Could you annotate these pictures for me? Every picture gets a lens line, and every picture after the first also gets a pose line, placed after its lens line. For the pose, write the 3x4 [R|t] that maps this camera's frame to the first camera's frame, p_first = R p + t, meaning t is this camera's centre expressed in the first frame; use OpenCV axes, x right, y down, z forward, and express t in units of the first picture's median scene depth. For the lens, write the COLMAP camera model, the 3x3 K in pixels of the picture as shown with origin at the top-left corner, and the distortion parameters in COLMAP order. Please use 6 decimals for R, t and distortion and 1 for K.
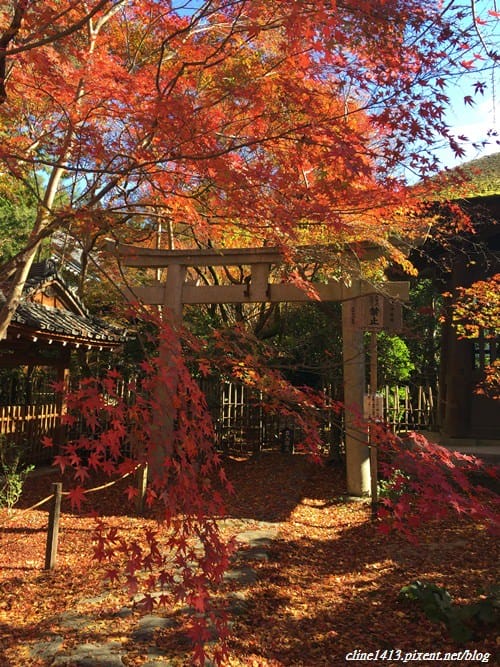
lens RADIAL K [[569.7, 0, 248.7], [0, 569.7, 332.1], [0, 0, 1]] dist [0.102326, -0.115875]
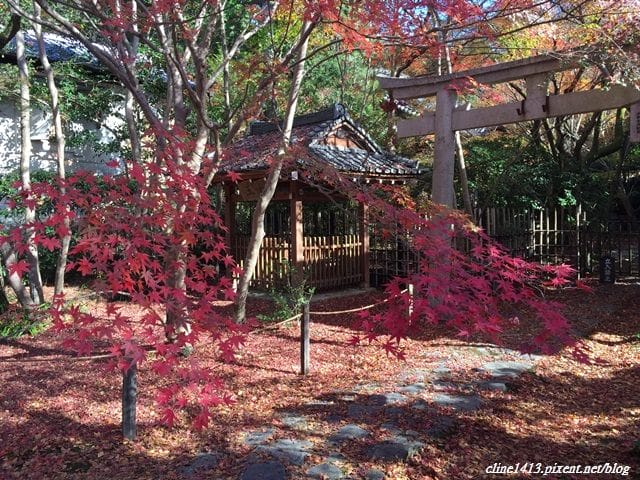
lens RADIAL K [[546.6, 0, 319.2], [0, 546.6, 235.7], [0, 0, 1]] dist [0.102326, -0.115875]
pose [[0.877936, -0.019019, -0.478399, 0.113850], [0.081569, 0.990544, 0.110311, 0.004334], [0.471777, -0.135869, 0.871186, 0.041109]]
